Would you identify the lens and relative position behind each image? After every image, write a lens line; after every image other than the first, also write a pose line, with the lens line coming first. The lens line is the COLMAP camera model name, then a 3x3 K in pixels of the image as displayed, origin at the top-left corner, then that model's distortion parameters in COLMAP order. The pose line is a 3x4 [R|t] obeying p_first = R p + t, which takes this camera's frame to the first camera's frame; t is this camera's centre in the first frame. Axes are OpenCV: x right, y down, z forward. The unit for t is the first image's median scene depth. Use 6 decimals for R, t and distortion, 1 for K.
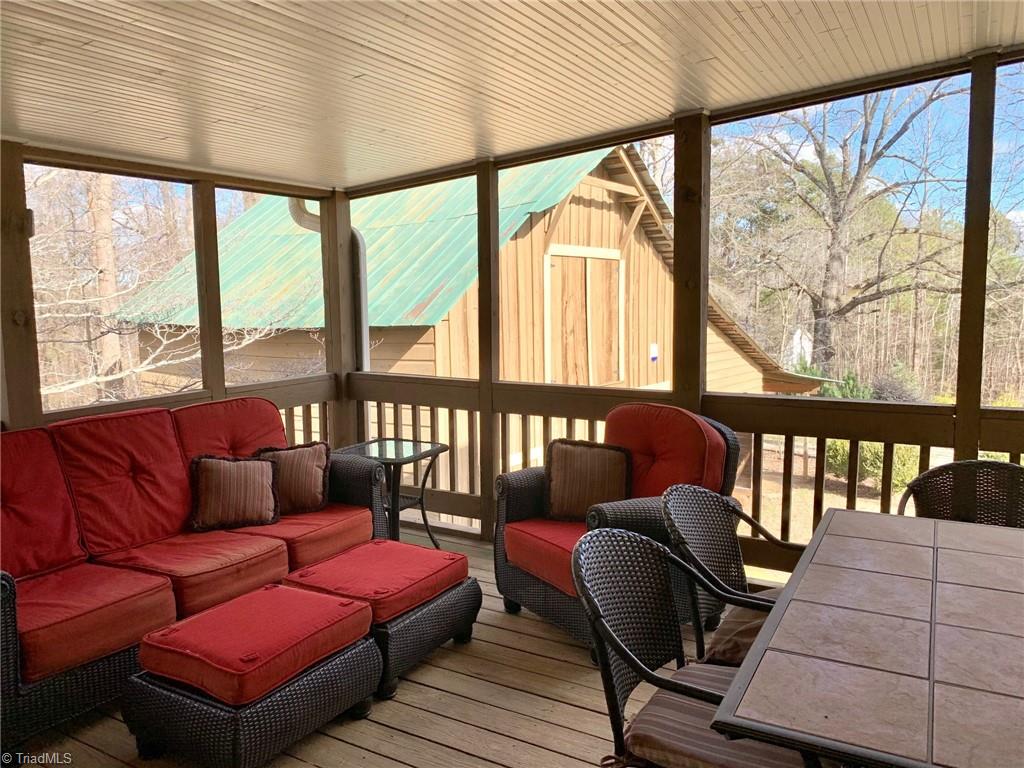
lens RADIAL K [[785.9, 0, 510.5], [0, 785.9, 383.3], [0, 0, 1]] dist [0.058241, -0.091454]
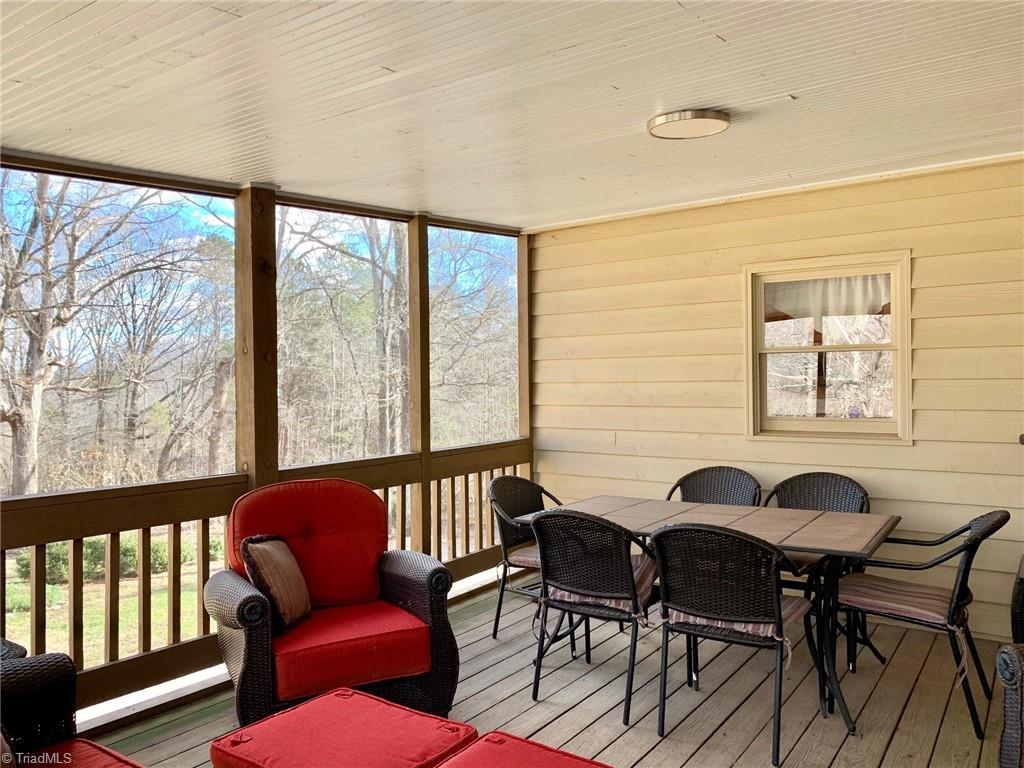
lens RADIAL K [[785.9, 0, 510.3], [0, 785.9, 381.1], [0, 0, 1]] dist [0.058241, -0.091454]
pose [[0.075434, 0.011696, 0.997082, -0.736852], [0.132818, 0.990904, -0.021672, -0.038334], [-0.988266, 0.134065, 0.073195, 0.671080]]
